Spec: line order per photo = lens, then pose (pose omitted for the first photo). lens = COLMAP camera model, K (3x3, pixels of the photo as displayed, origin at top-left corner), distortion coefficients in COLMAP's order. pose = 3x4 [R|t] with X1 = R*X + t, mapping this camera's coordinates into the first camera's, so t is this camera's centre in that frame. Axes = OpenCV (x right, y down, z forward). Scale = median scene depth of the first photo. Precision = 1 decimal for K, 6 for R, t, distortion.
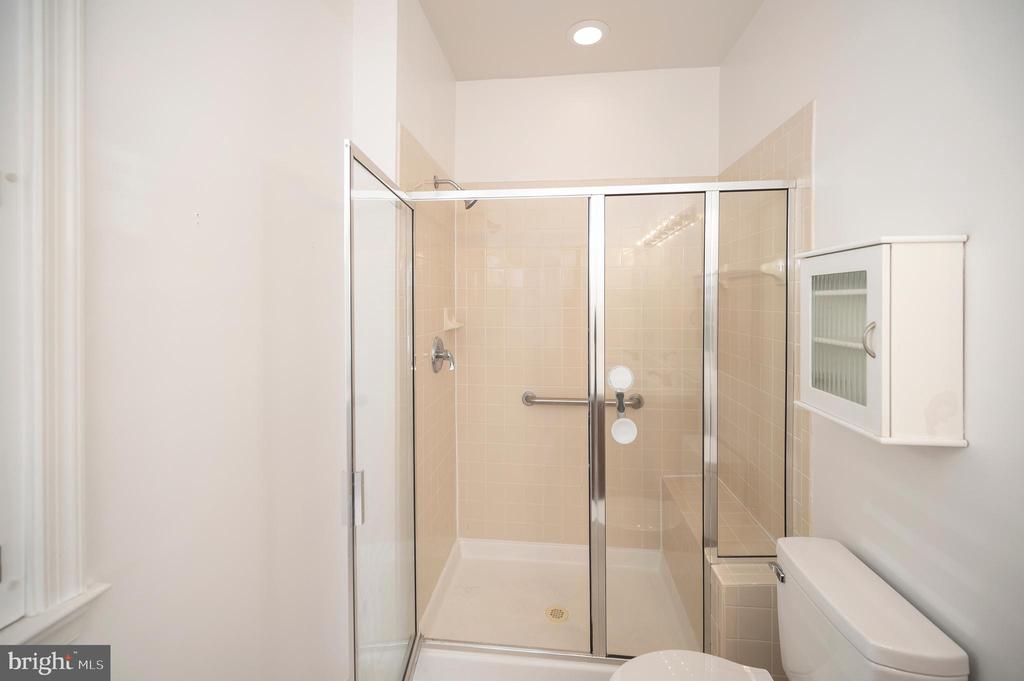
lens RADIAL K [[428.0, 0, 528.0], [0, 428.0, 305.9], [0, 0, 1]] dist [0.020620, 0.000043]
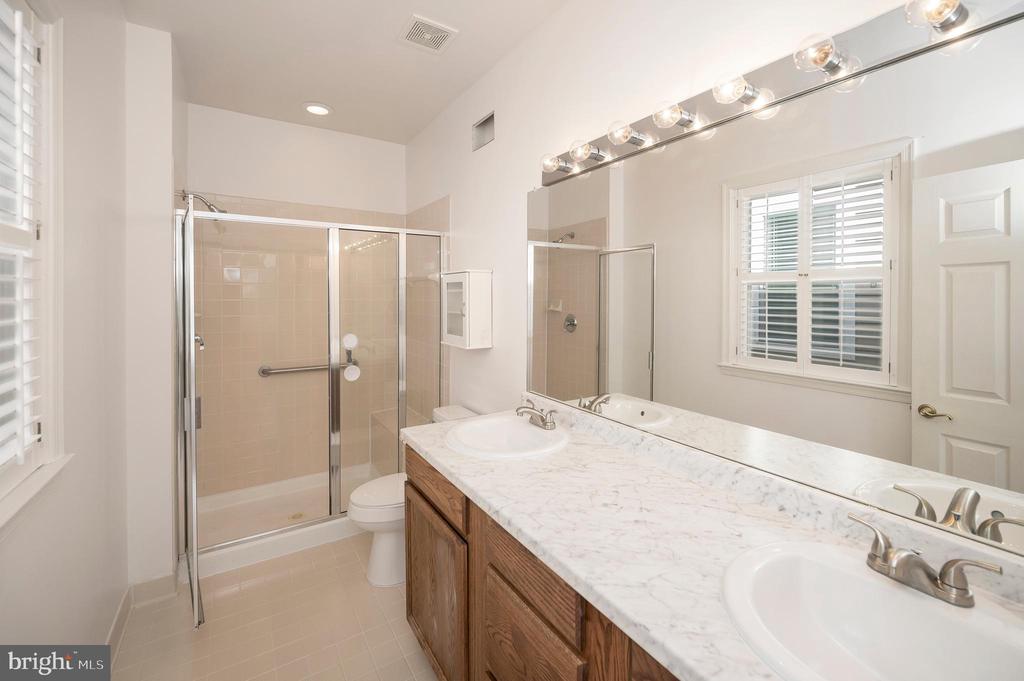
lens RADIAL K [[428.0, 0, 529.1], [0, 428.0, 299.8], [0, 0, 1]] dist [0.020620, 0.000043]
pose [[0.769466, -0.005817, 0.638661, -0.293044], [0.006850, 0.999976, 0.000855, 0.012721], [-0.638651, 0.003717, 0.769487, -0.672249]]
